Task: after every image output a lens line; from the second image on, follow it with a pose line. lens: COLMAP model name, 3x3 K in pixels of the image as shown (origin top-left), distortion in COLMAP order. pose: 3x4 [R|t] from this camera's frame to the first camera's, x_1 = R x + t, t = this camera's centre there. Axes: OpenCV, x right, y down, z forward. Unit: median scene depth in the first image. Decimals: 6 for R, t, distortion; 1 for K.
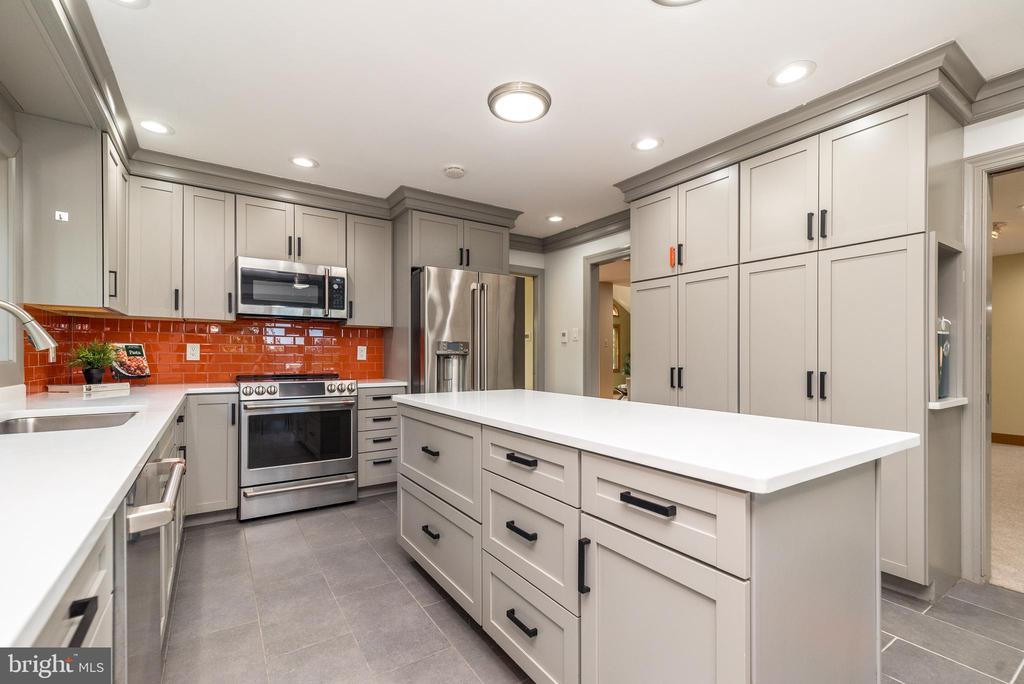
lens RADIAL K [[451.6, 0, 509.4], [0, 451.6, 359.3], [0, 0, 1]] dist [0.008132, 0.001378]
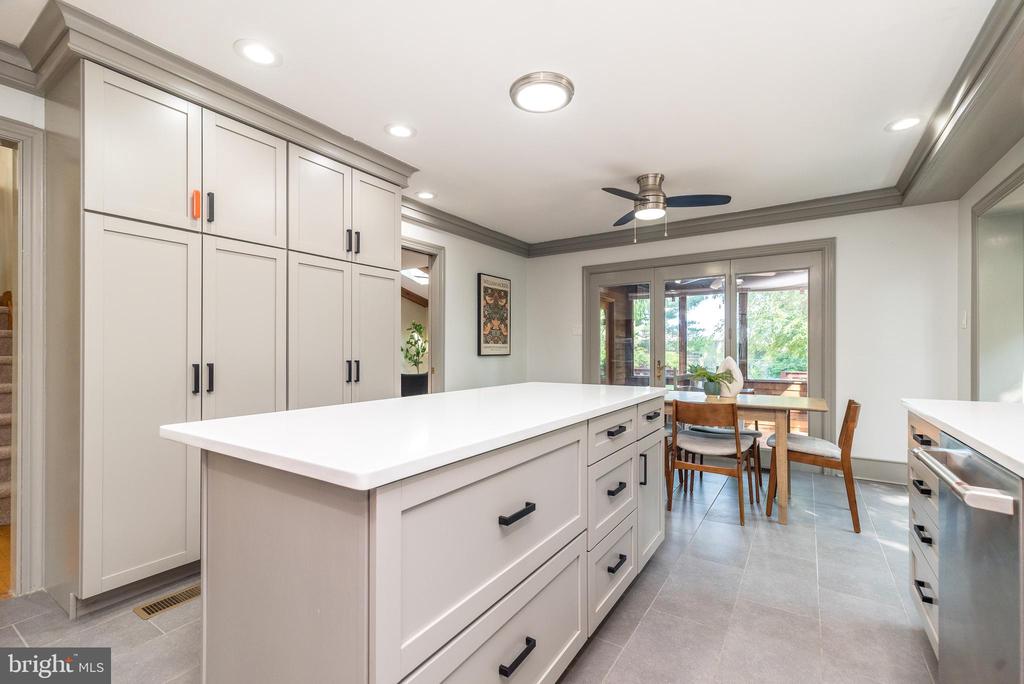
lens RADIAL K [[451.6, 0, 512.8], [0, 451.6, 345.3], [0, 0, 1]] dist [0.008132, 0.001378]
pose [[-0.402517, 0.006300, 0.915391, -0.622922], [0.004526, 0.999978, -0.004892, -0.006145], [-0.915401, 0.002174, -0.402536, 1.098221]]
